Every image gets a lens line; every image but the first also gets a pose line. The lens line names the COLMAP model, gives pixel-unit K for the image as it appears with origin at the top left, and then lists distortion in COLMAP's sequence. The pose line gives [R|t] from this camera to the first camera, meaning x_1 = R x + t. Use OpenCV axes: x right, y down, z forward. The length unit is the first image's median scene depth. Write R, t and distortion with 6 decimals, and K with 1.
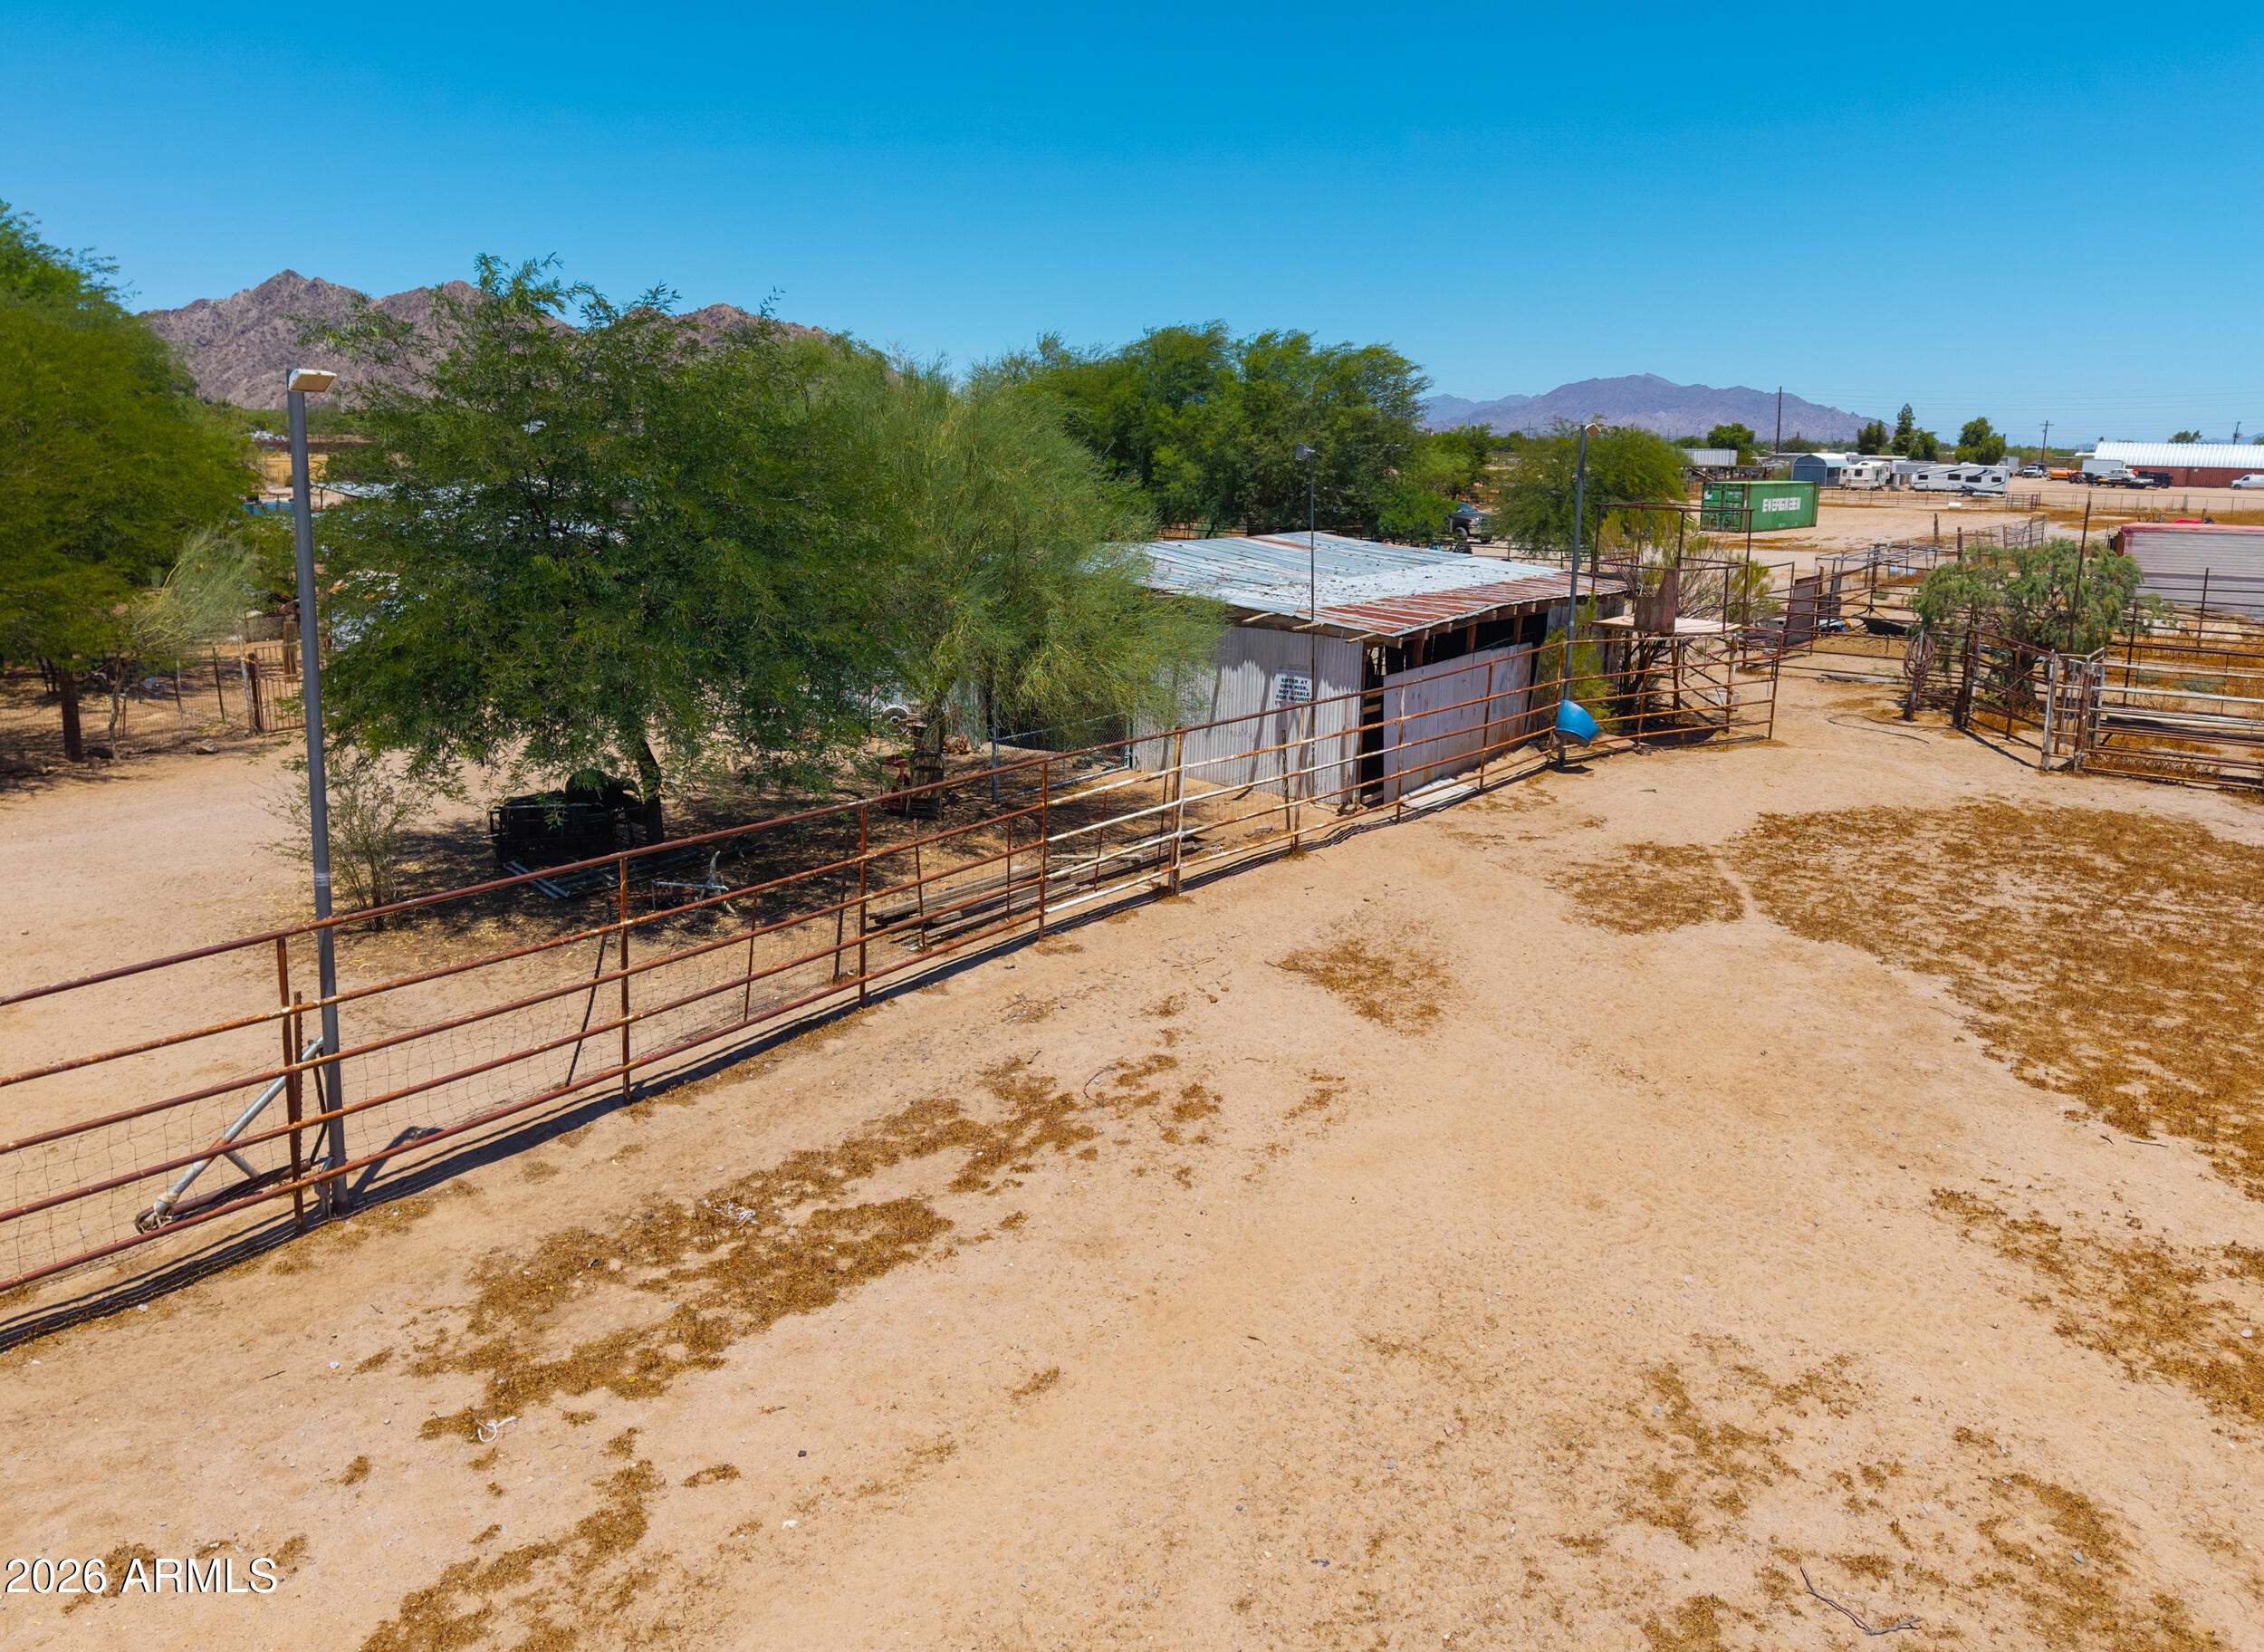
lens RADIAL K [[1611.5, 0, 1114.1], [0, 1611.5, 730.7], [0, 0, 1]] dist [0.009938, -0.001502]
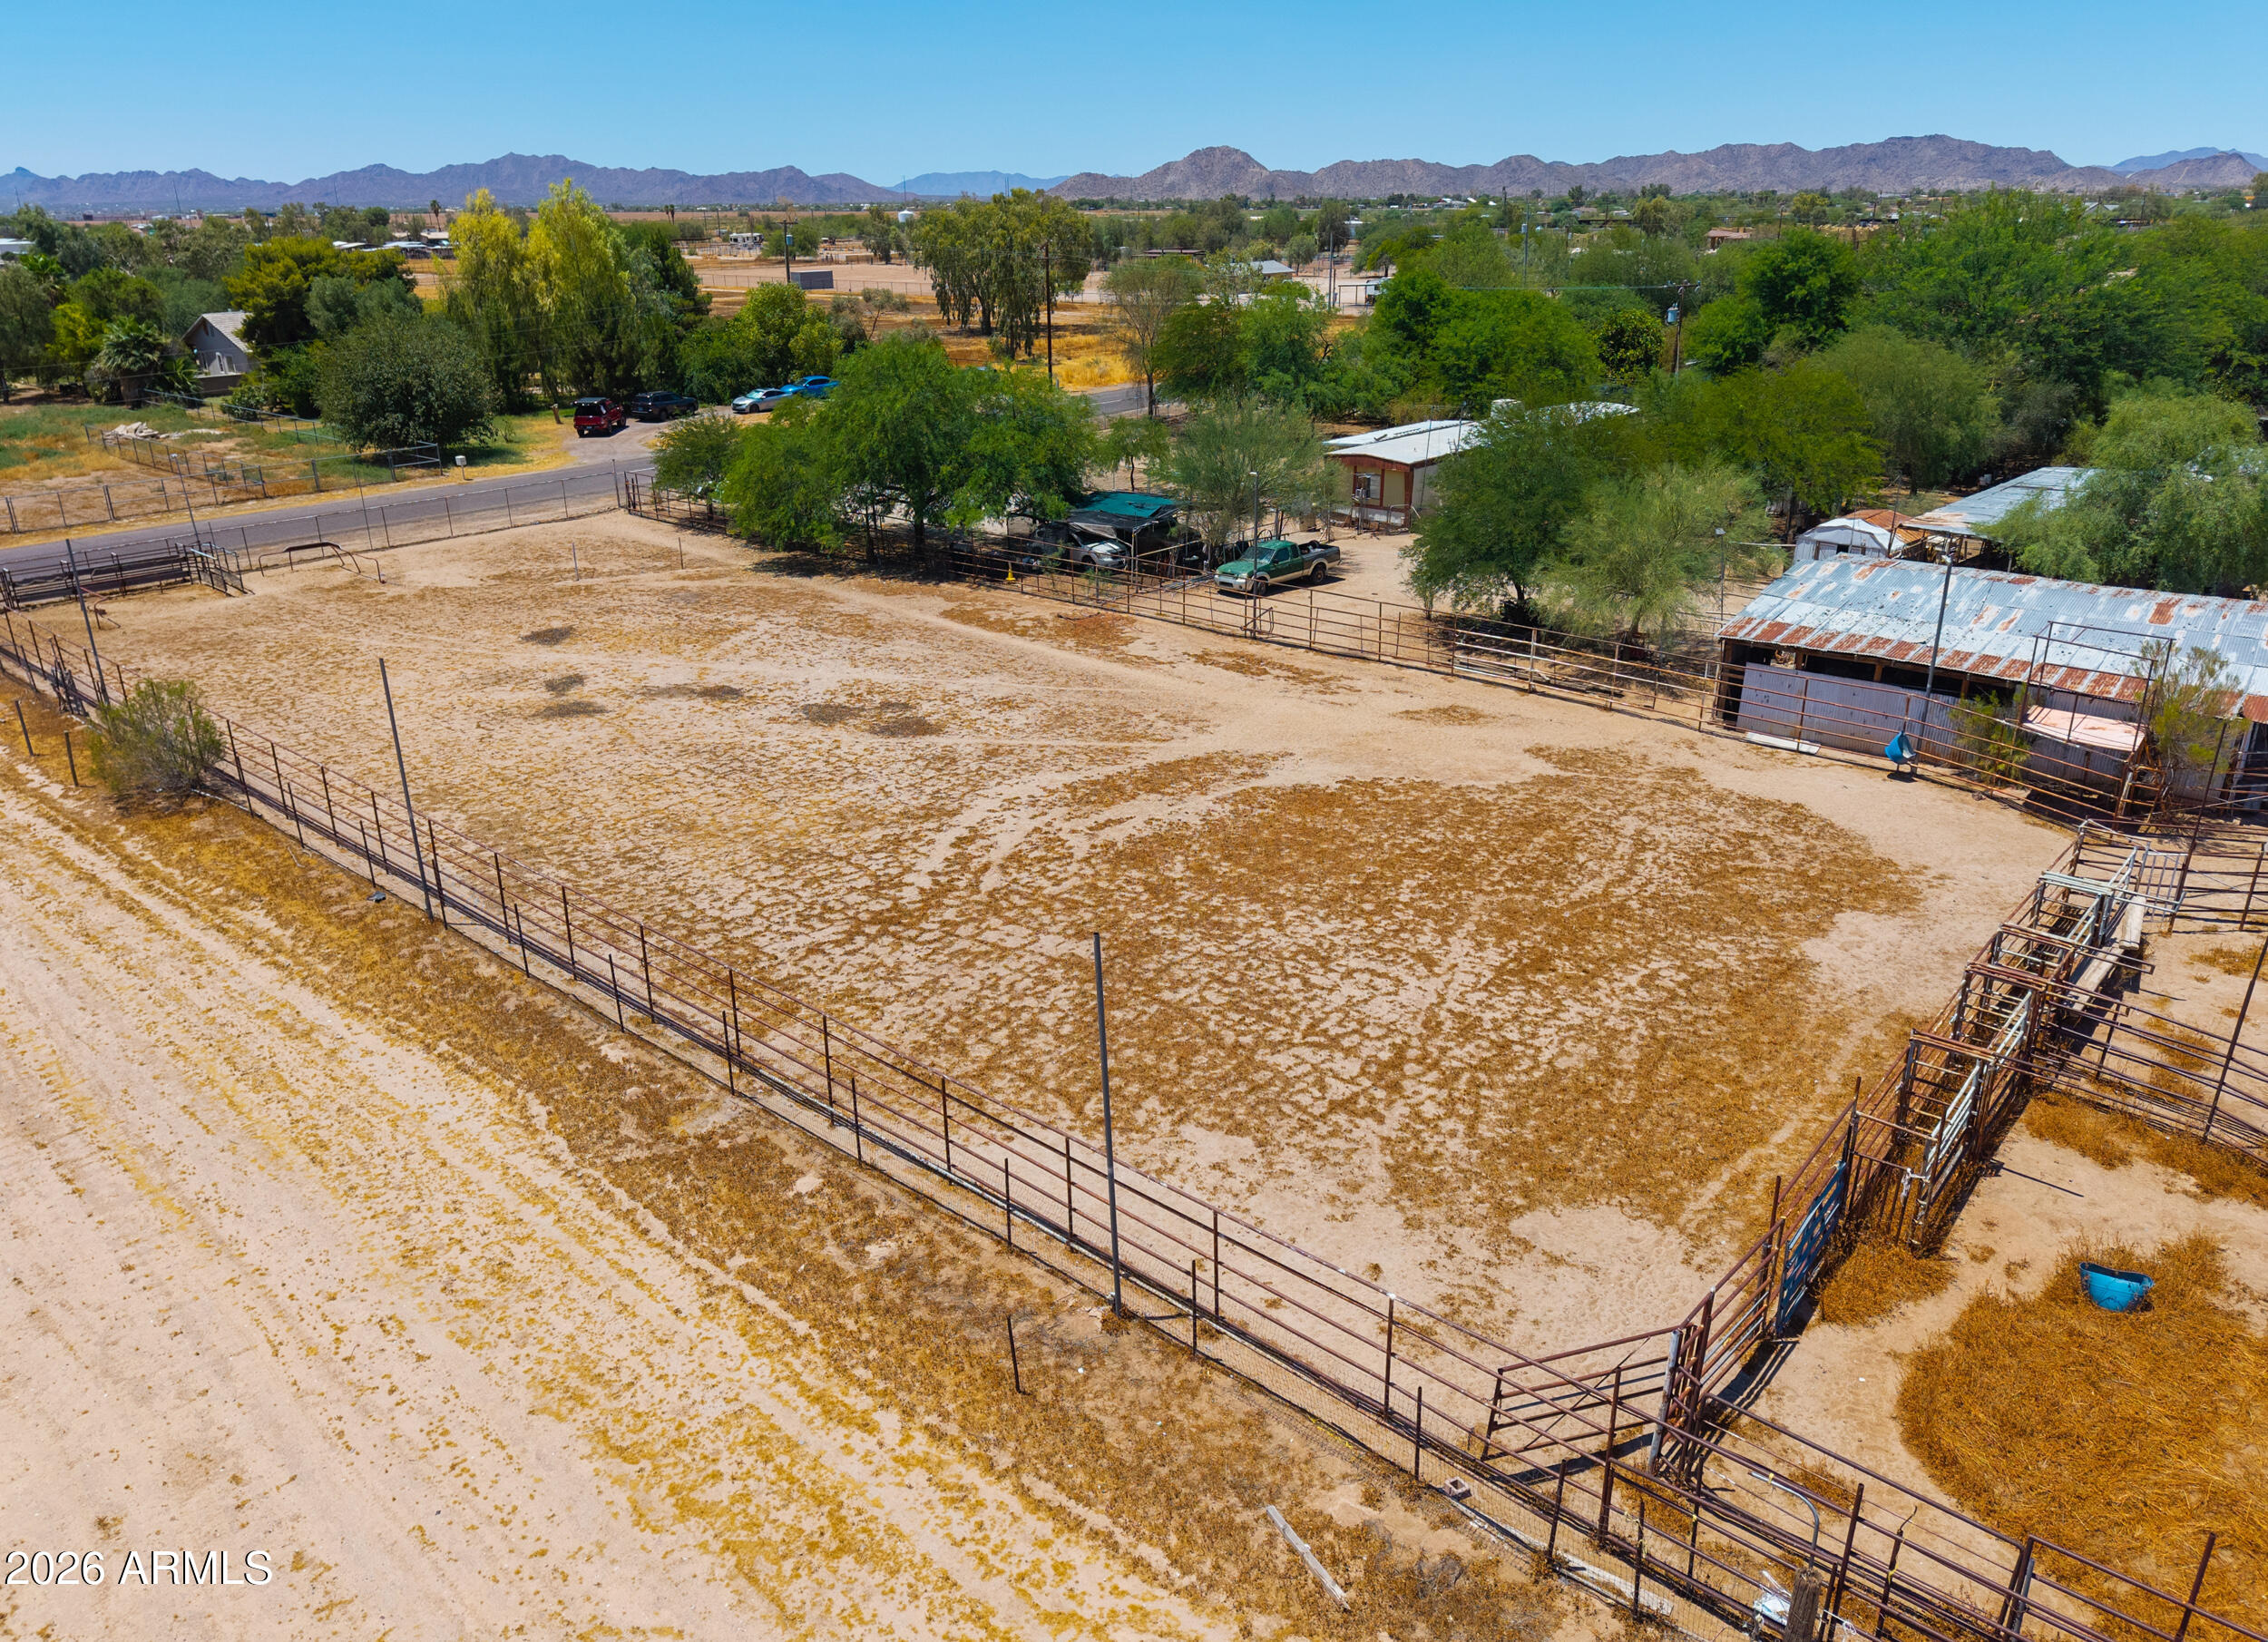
lens RADIAL K [[1547.4, 0, 1137.6], [0, 1547.4, 797.2], [0, 0, 1]] dist [0.040031, -0.042385]
pose [[-0.061141, 0.340988, -0.938077, 0.253354], [-0.171593, 0.922252, 0.346419, -0.051137], [0.983269, 0.182147, 0.002124, 0.043643]]
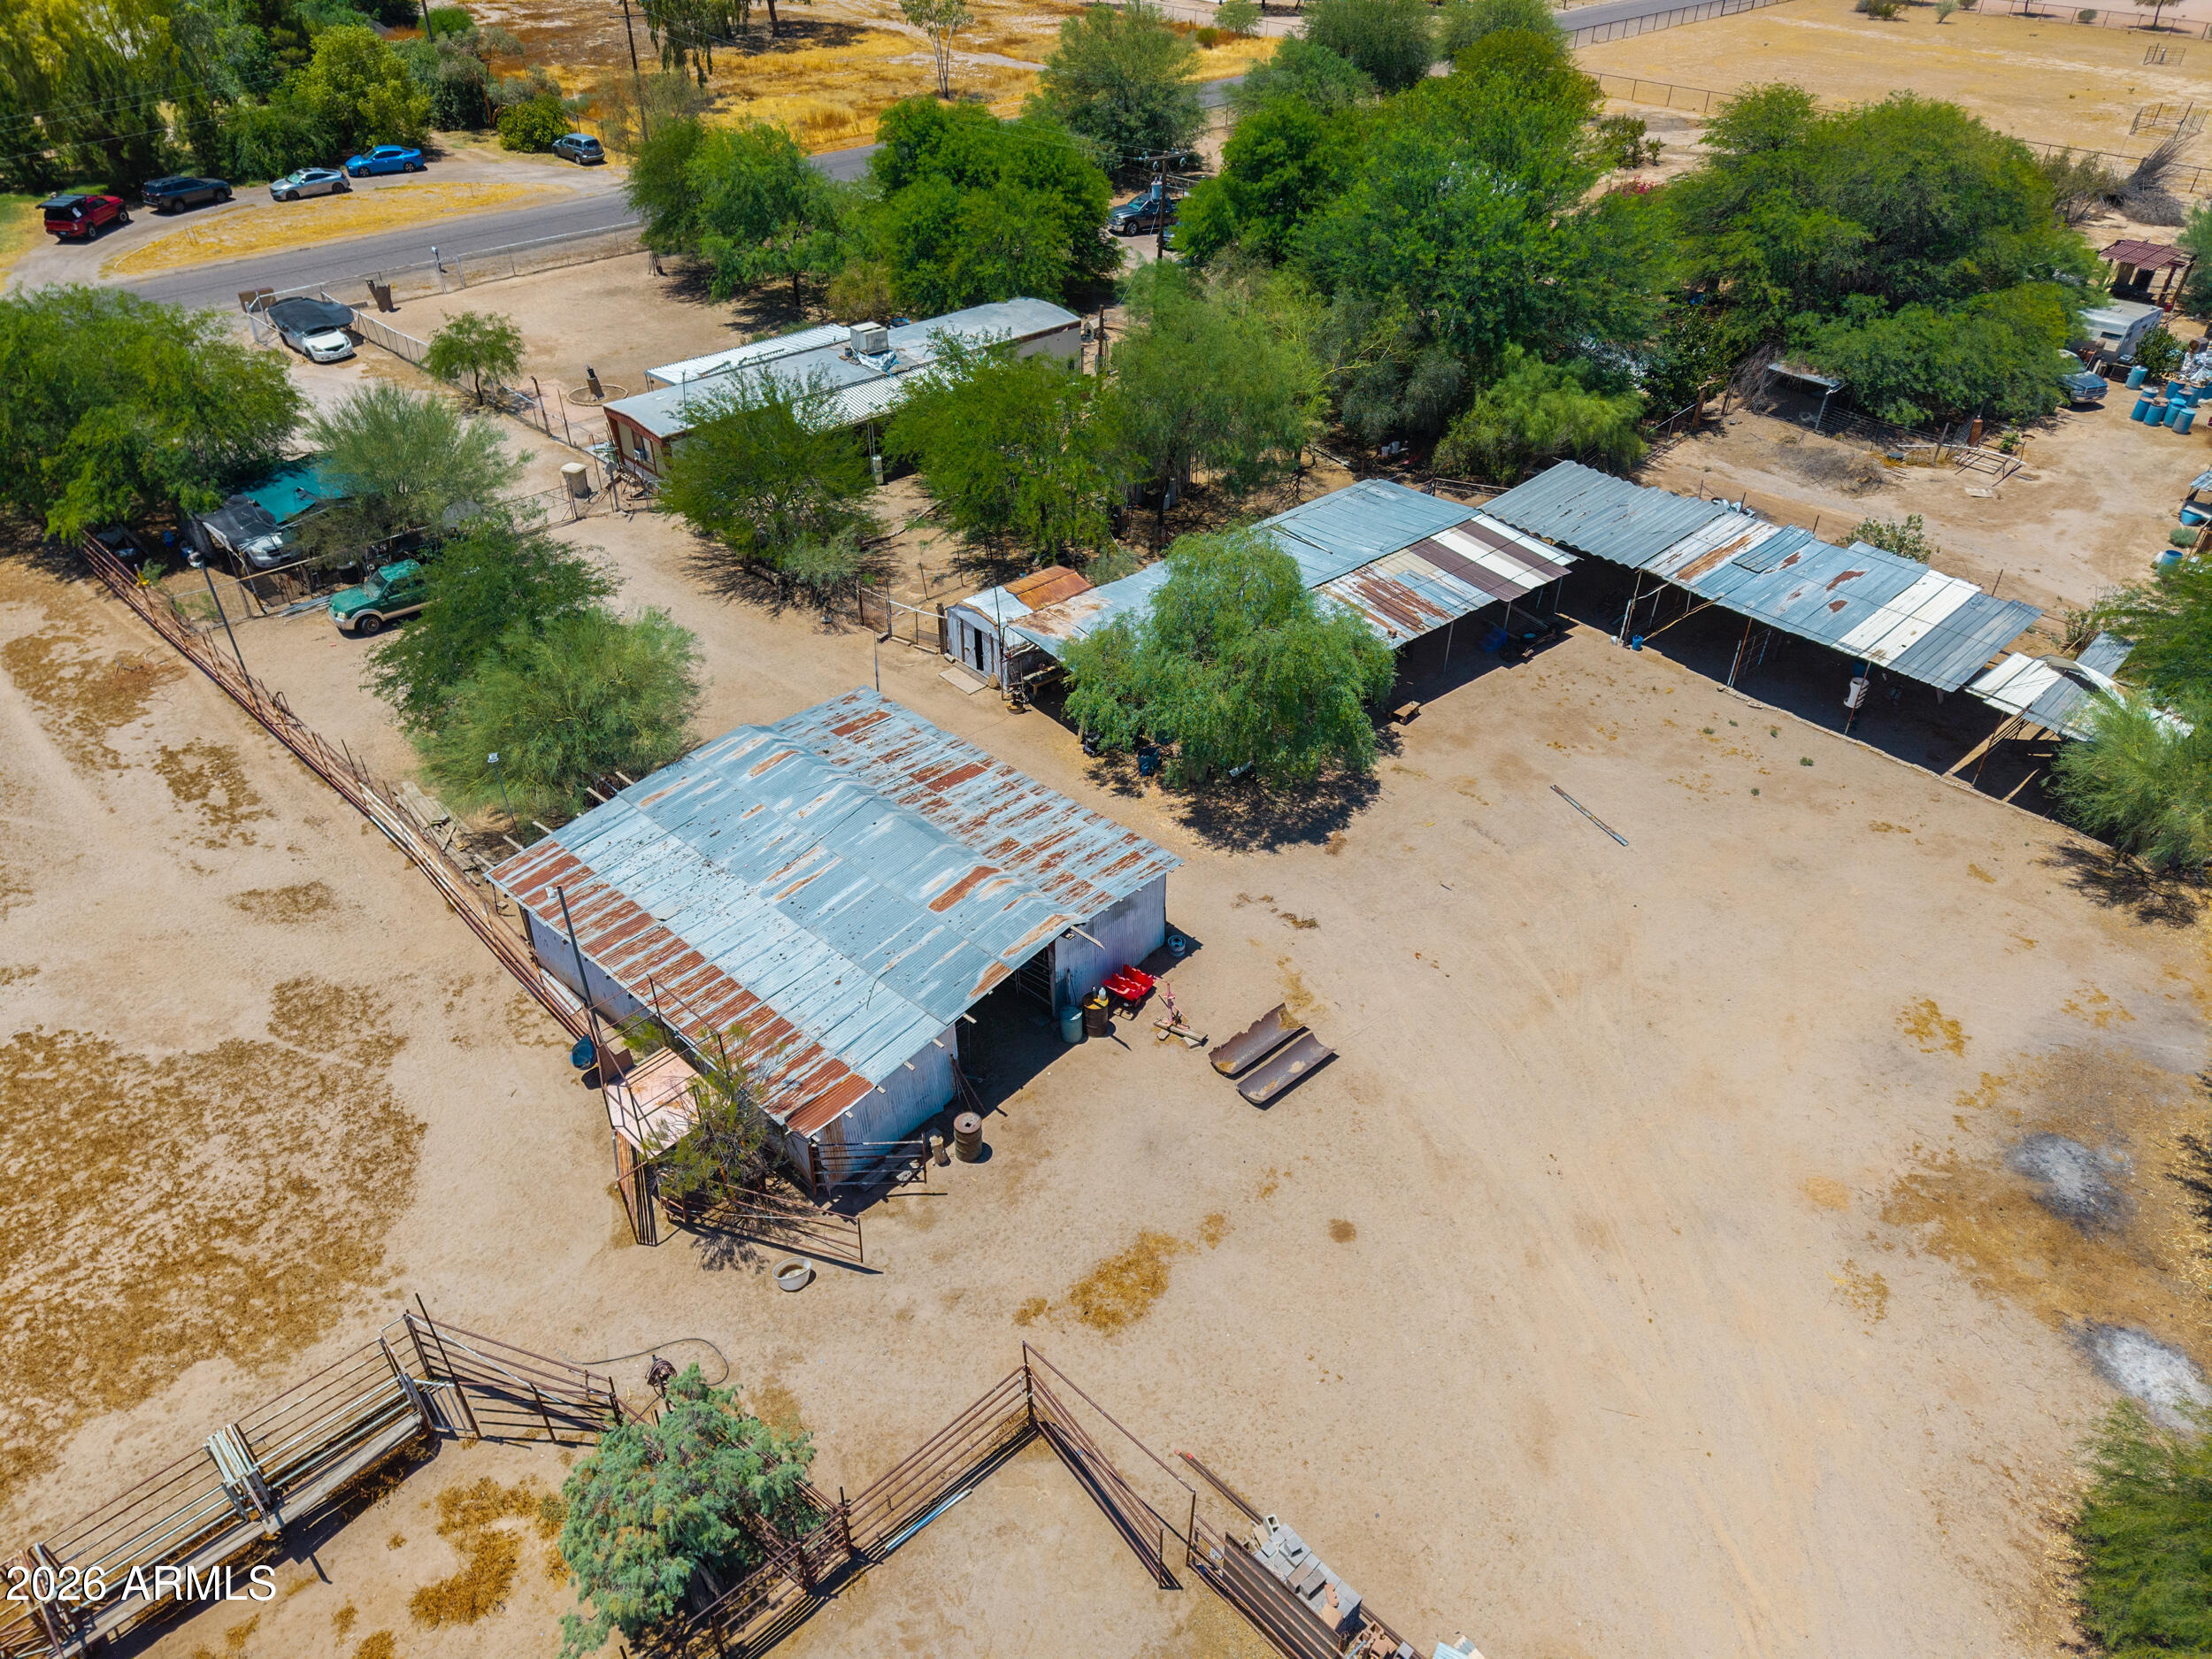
lens RADIAL K [[1496.3, 0, 1104.0], [0, 1496.3, 828.2], [0, 0, 1]] dist [0.007768, 0.002629]
pose [[-0.135992, 0.567907, -0.811781, 0.170716], [-0.194070, 0.788247, 0.583955, -0.146371], [0.971516, 0.236956, 0.003018, 0.203240]]
